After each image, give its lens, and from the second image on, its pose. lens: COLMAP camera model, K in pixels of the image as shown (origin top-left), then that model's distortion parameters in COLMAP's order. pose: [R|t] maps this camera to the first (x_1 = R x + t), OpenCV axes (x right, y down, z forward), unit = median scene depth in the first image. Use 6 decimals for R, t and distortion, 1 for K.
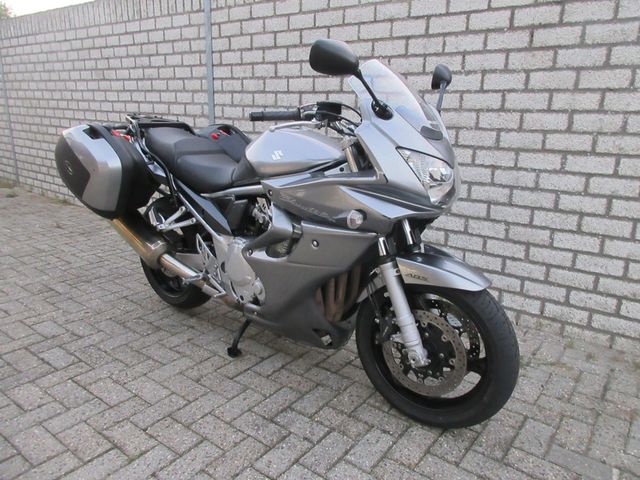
lens RADIAL K [[480.4, 0, 320.0], [0, 480.4, 240.0], [0, 0, 1]] dist [0.021094, -0.013412]
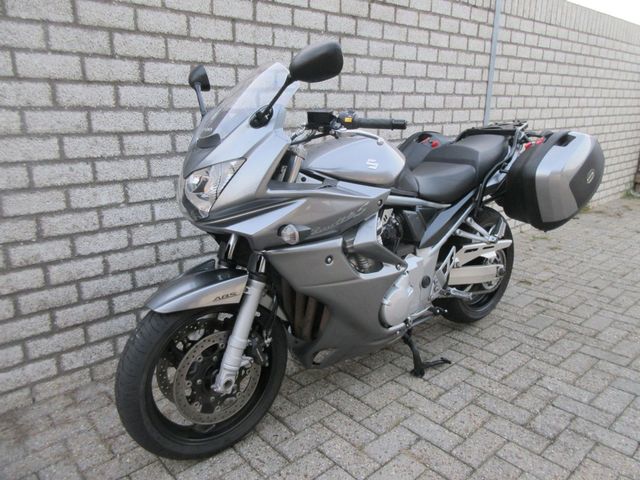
lens RADIAL K [[480.4, 0, 320.0], [0, 480.4, 240.0], [0, 0, 1]] dist [0.021094, -0.013412]
pose [[0.186043, -0.277587, 0.942514, -0.716333], [0.257963, 0.939410, 0.225753, -0.243511], [-0.948073, 0.201134, 0.246378, 0.818360]]
